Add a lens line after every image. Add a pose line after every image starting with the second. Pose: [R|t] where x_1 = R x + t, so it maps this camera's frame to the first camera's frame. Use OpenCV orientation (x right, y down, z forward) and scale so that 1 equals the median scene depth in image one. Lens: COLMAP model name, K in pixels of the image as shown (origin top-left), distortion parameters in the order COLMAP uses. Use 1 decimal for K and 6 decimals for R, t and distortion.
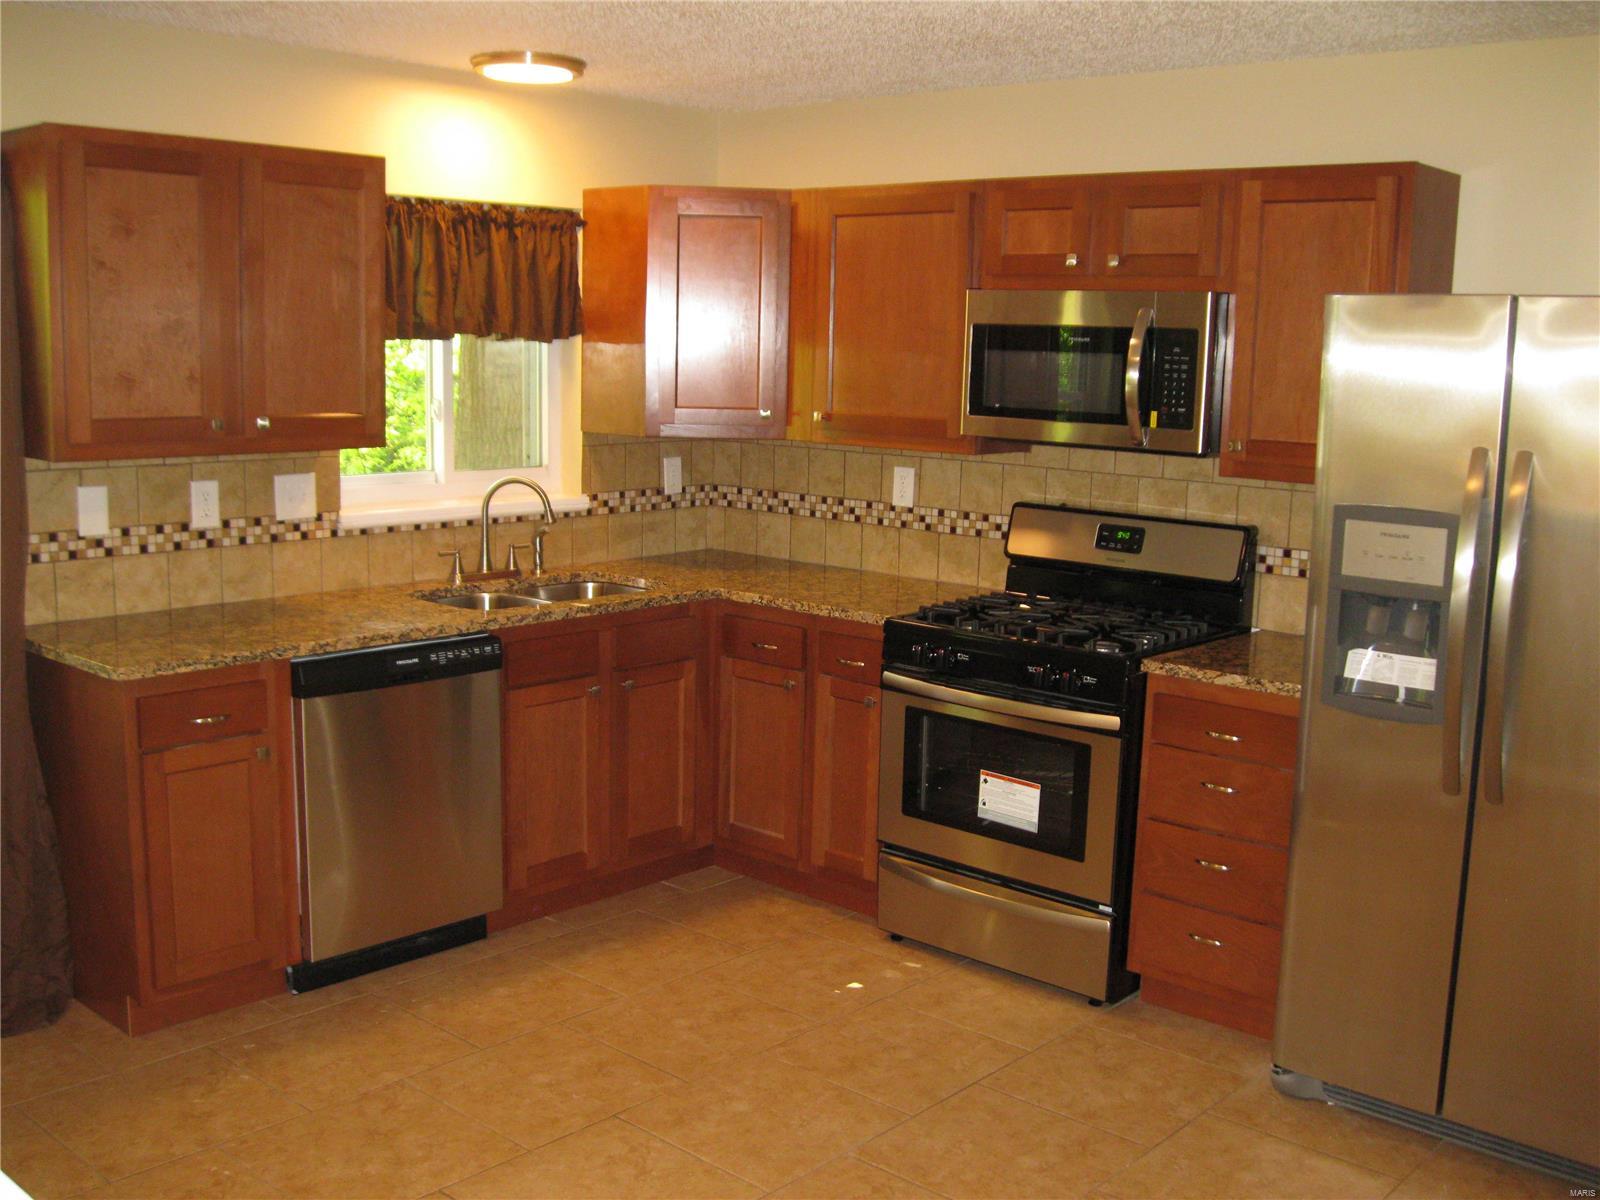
lens RADIAL K [[1634.6, 0, 800.0], [0, 1634.6, 600.0], [0, 0, 1]] dist [-0.103719, -0.001915]
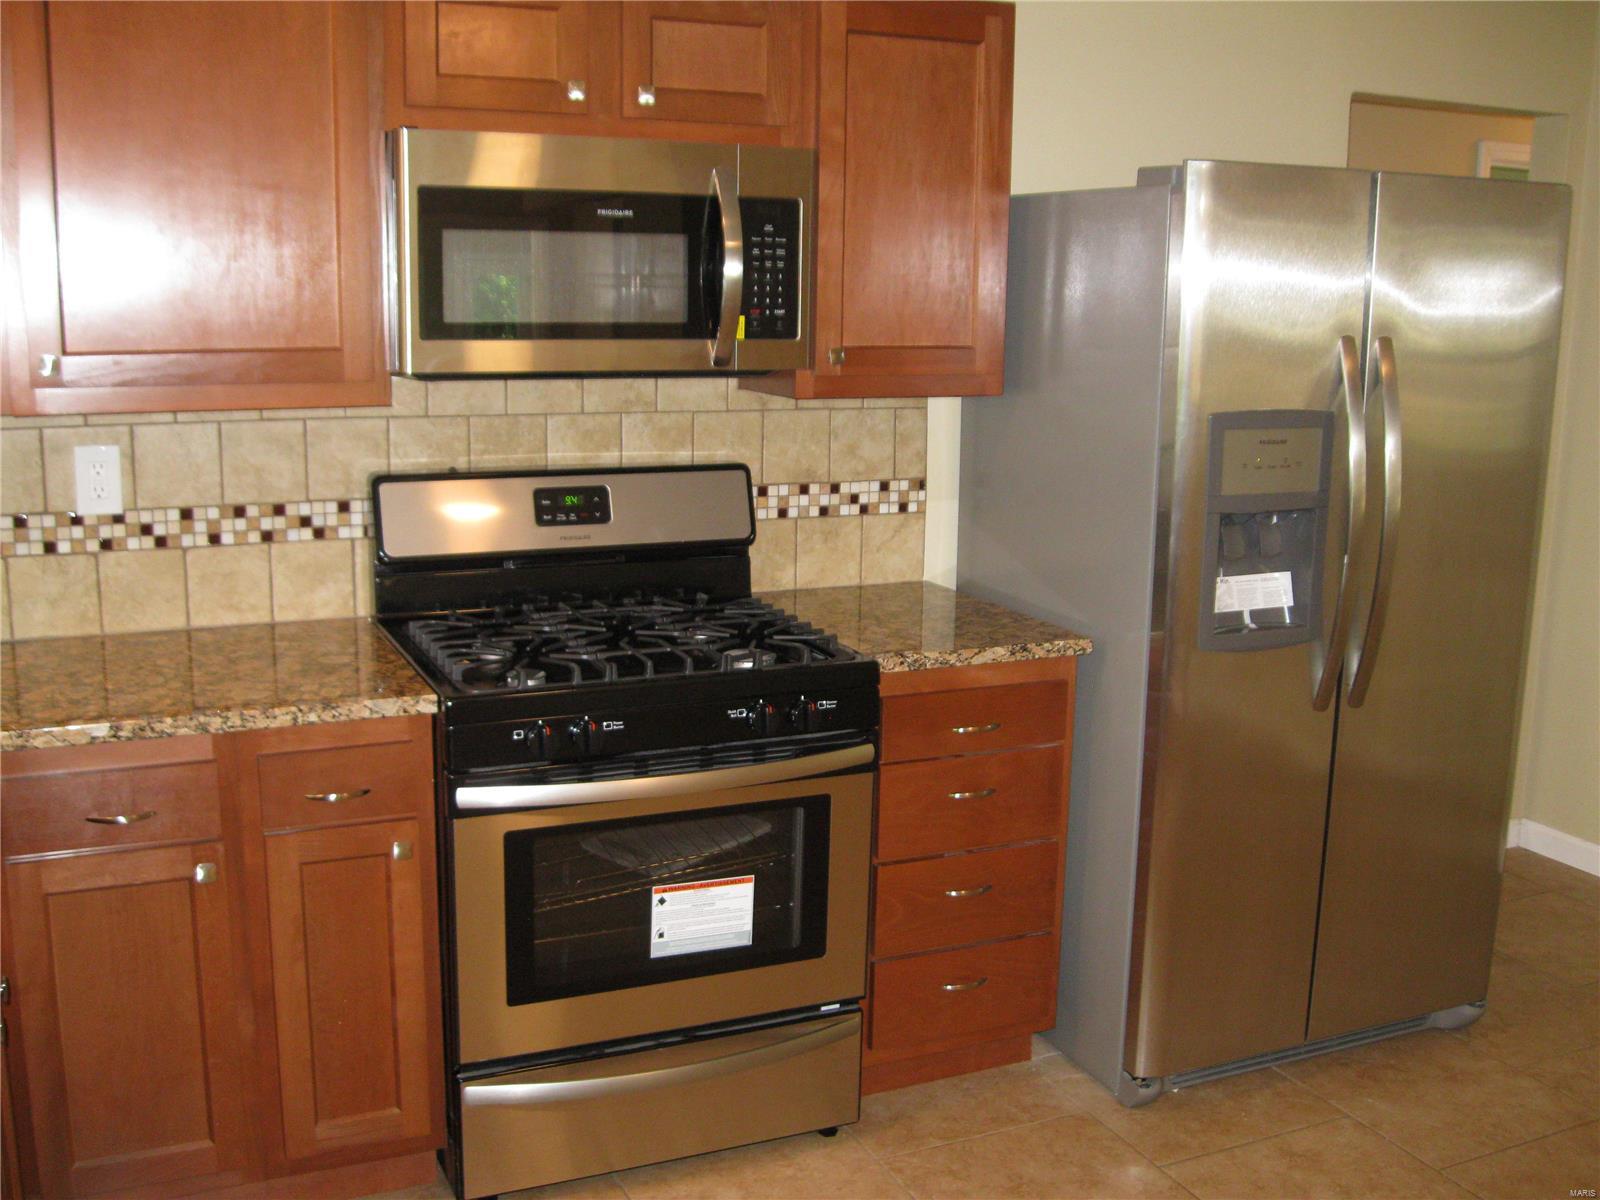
lens RADIAL K [[1634.6, 0, 800.0], [0, 1634.6, 600.0], [0, 0, 1]] dist [-0.103719, -0.001915]
pose [[0.409298, -0.194605, 0.891406, -0.553750], [0.138062, 0.978949, 0.150324, -0.127298], [-0.901895, 0.061541, 0.427549, 0.883018]]
